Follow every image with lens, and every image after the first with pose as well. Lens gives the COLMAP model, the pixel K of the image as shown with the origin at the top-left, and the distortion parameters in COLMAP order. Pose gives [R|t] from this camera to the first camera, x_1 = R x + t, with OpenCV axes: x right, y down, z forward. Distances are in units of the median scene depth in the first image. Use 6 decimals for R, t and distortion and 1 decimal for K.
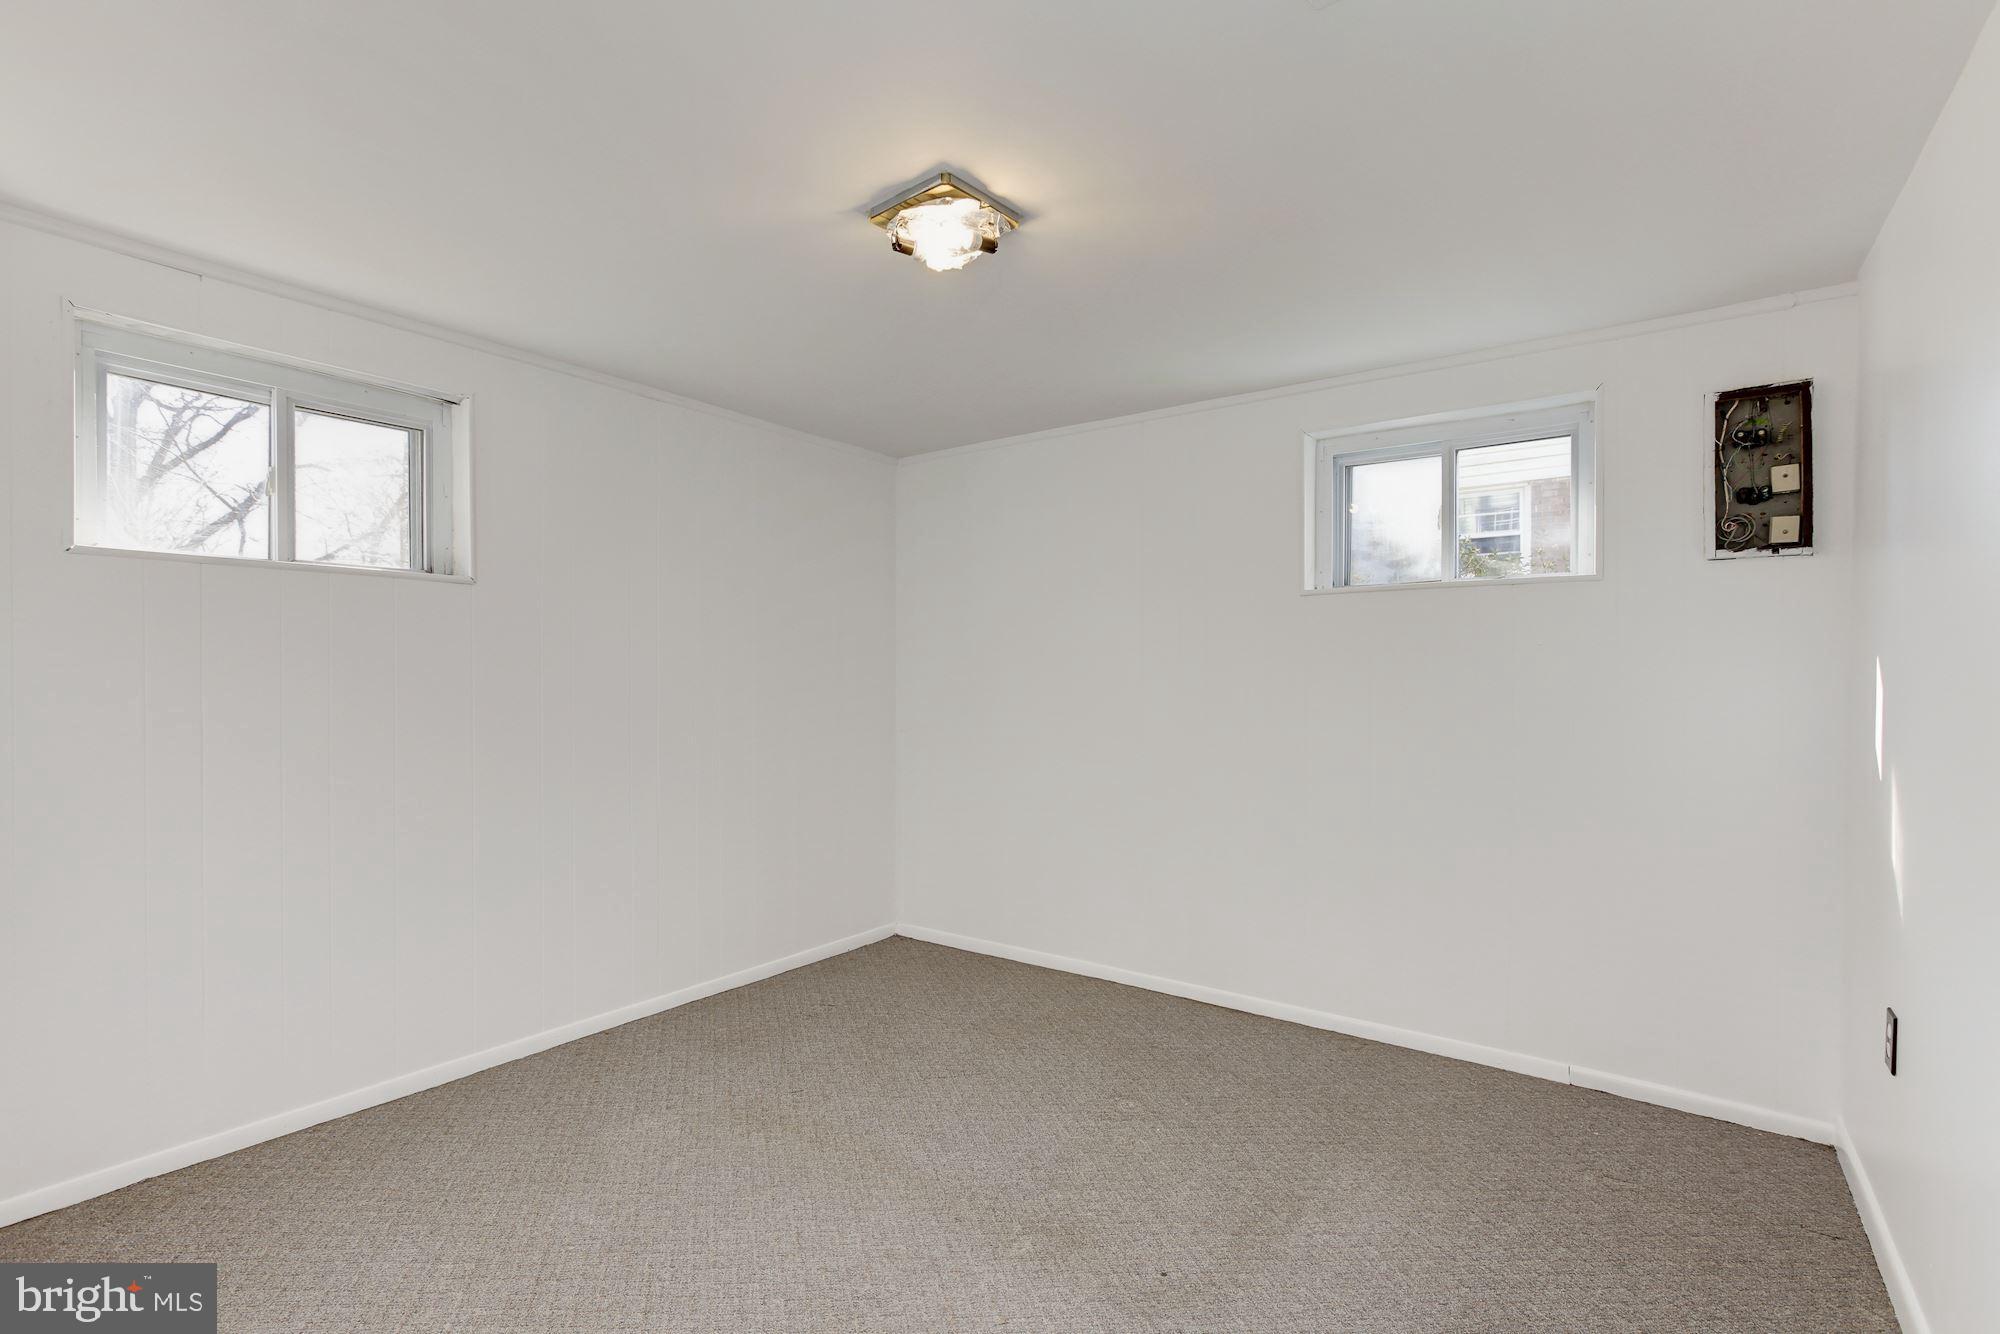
lens RADIAL K [[919.2, 0, 996.8], [0, 919.2, 673.7], [0, 0, 1]] dist [-0.028573, 0.015216]
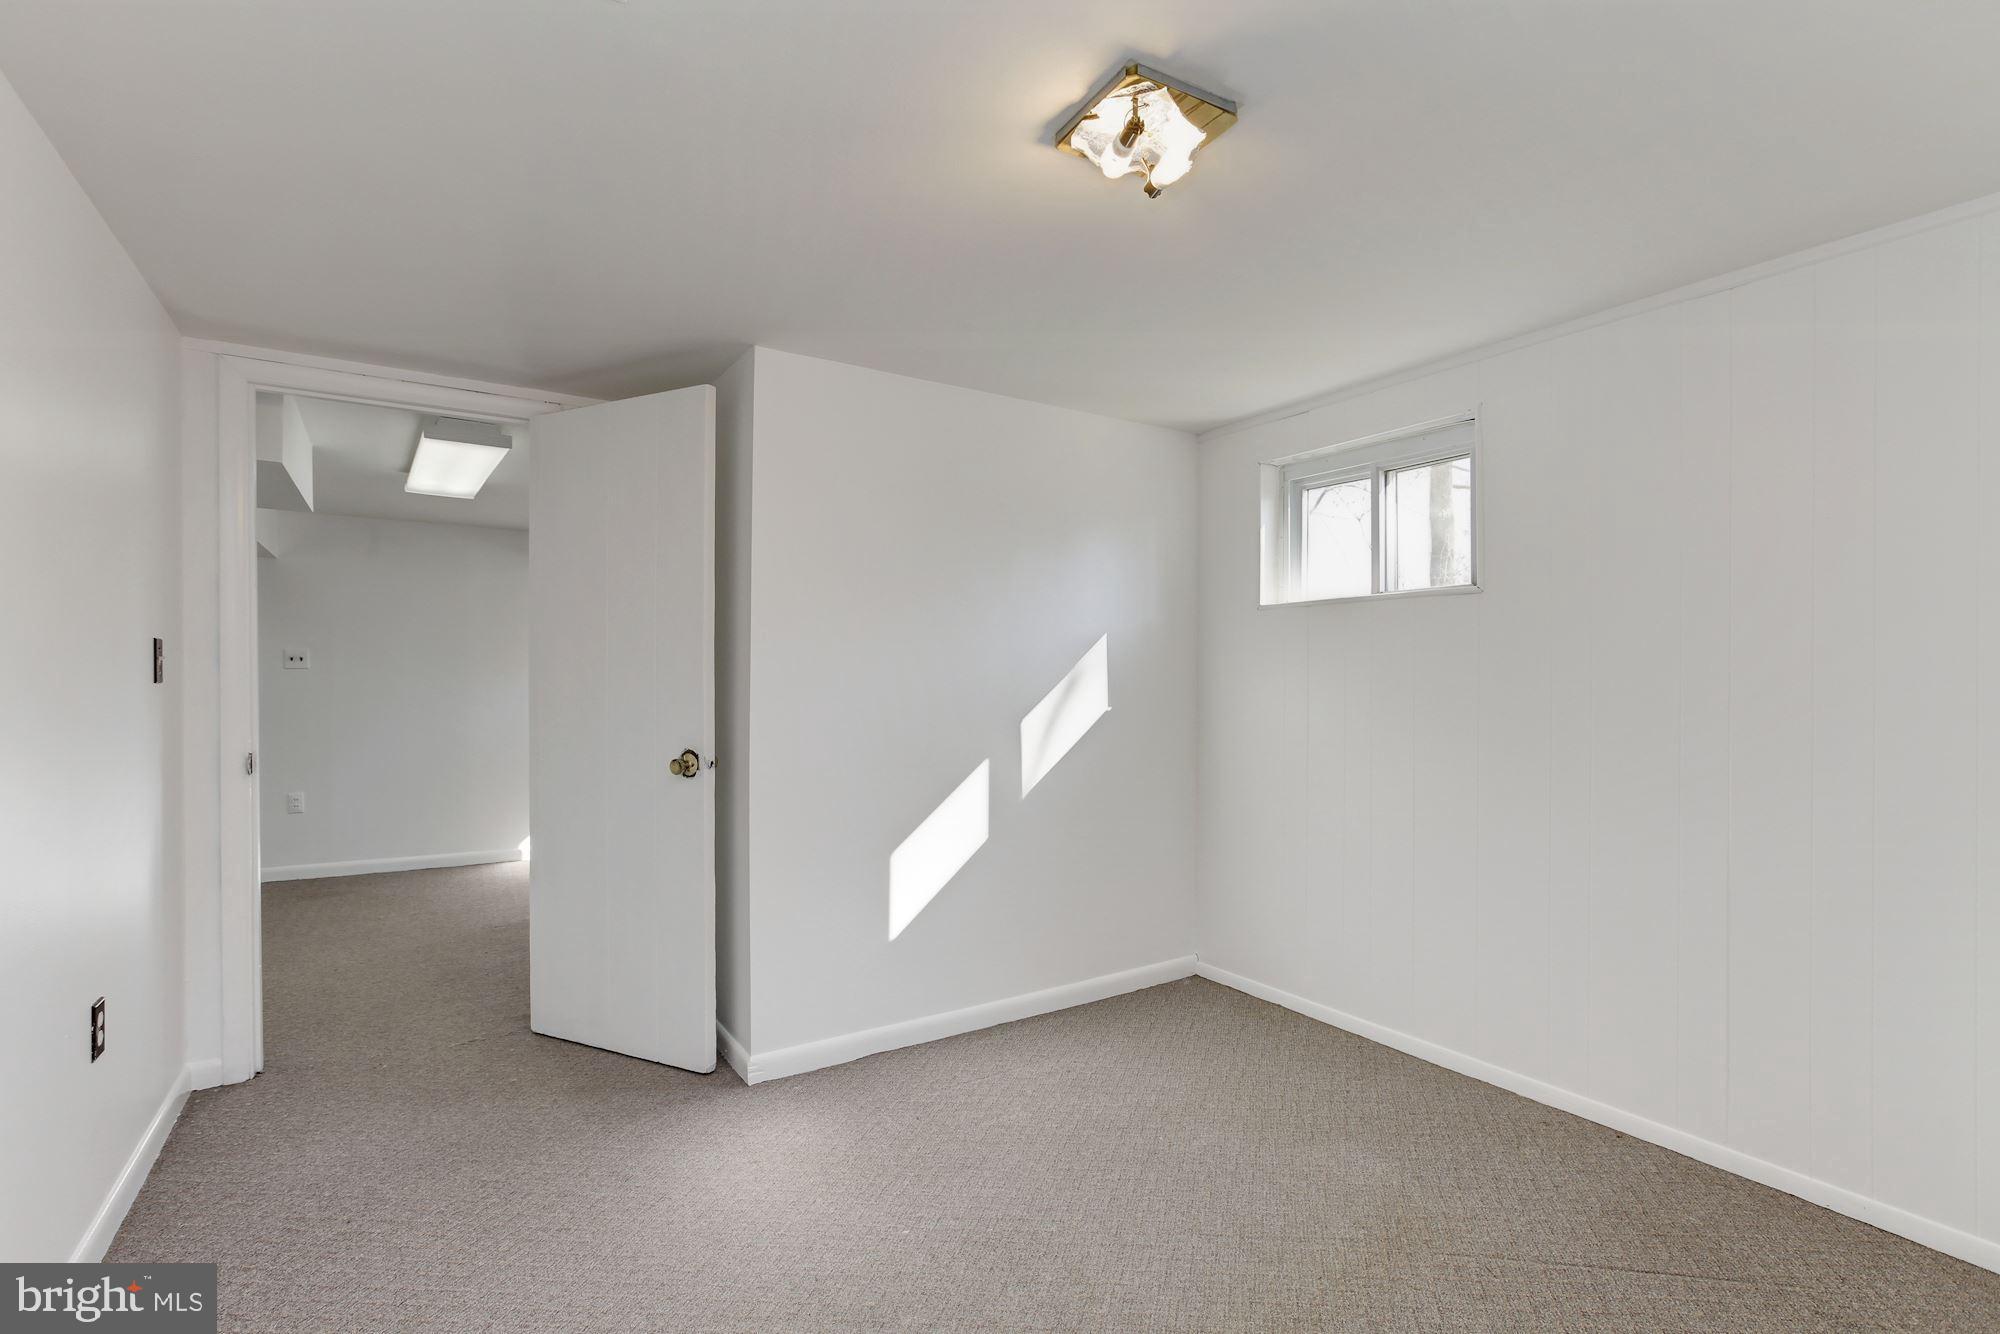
lens RADIAL K [[919.2, 0, 1001.4], [0, 919.2, 676.6], [0, 0, 1]] dist [-0.028573, 0.015216]
pose [[-0.364363, -0.001825, -0.931255, 0.637976], [0.002499, 0.999993, -0.002937, -0.004732], [0.931254, -0.003397, -0.364356, 1.003392]]
